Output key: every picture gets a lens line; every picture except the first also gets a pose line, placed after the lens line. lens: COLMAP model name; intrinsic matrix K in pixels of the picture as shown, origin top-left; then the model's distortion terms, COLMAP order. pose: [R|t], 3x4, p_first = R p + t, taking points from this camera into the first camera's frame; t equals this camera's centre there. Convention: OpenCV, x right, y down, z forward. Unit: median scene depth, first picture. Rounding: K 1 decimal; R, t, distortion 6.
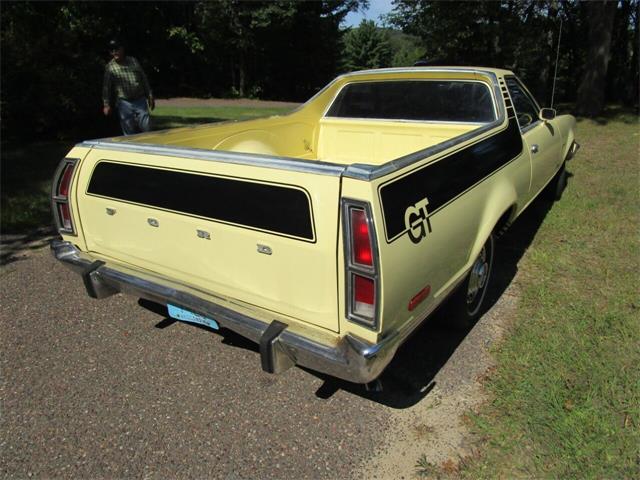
lens RADIAL K [[458.1, 0, 321.4], [0, 458.1, 239.6], [0, 0, 1]] dist [-0.024979, 0.006121]
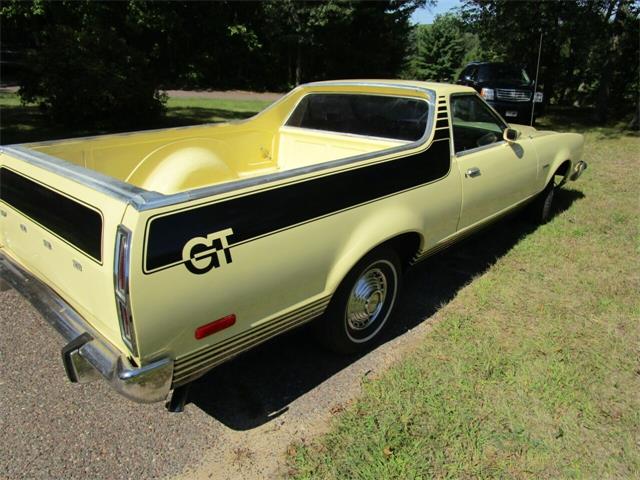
lens RADIAL K [[458.1, 0, 321.8], [0, 458.1, 238.9], [0, 0, 1]] dist [-0.024979, 0.006121]
pose [[0.988533, 0.079936, -0.128108, 0.412122], [-0.078721, 0.996791, 0.014528, -0.072721], [0.128859, -0.004277, 0.991654, 0.021883]]
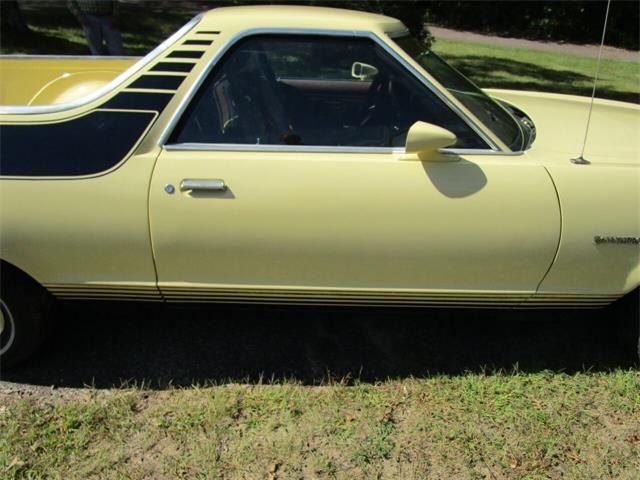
lens RADIAL K [[458.1, 0, 322.4], [0, 458.1, 240.0], [0, 0, 1]] dist [-0.024979, 0.006121]
pose [[0.557204, 0.403783, -0.725592, 1.275083], [-0.314107, 0.911375, 0.265957, -0.444422], [0.768675, 0.079721, 0.634653, 1.108631]]
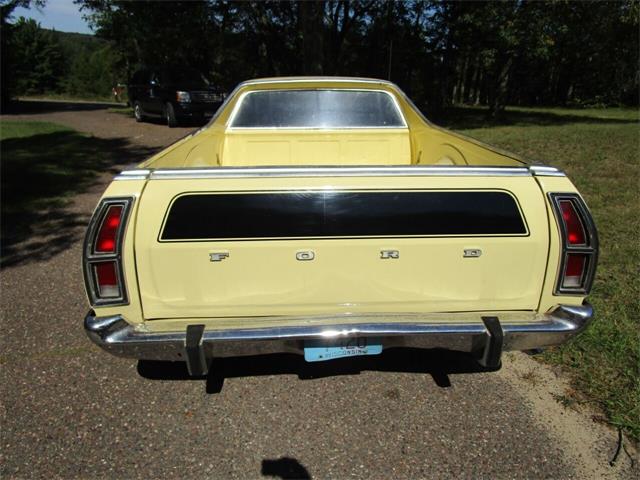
lens RADIAL K [[458.1, 0, 320.4], [0, 458.1, 240.6], [0, 0, 1]] dist [-0.024979, 0.006121]
pose [[0.802306, -0.179283, 0.569353, -0.726024], [0.186258, 0.981397, 0.046565, -0.088132], [-0.567110, 0.068687, 0.820773, 0.246492]]
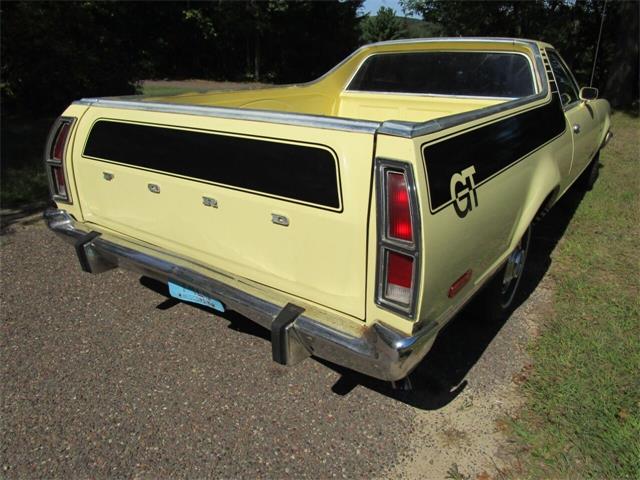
lens RADIAL K [[458.1, 0, 320.8], [0, 458.1, 240.2], [0, 0, 1]] dist [-0.024979, 0.006121]
pose [[0.999156, 0.034846, -0.021741, -0.021280], [-0.034311, 0.999110, 0.024517, 0.025938], [0.022576, -0.023751, 0.999463, 0.108750]]
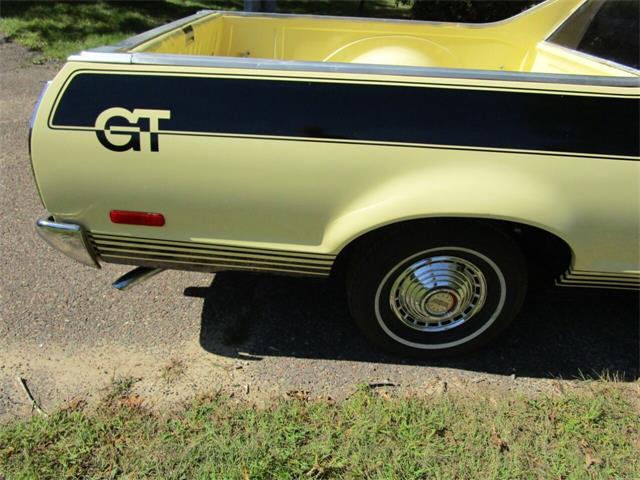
lens RADIAL K [[458.1, 0, 320.9], [0, 458.1, 238.8], [0, 0, 1]] dist [-0.024979, 0.006121]
pose [[0.557031, 0.461858, -0.690220, 0.766408], [-0.341597, 0.884957, 0.316485, -0.175613], [0.756986, 0.059485, 0.650717, 0.513023]]
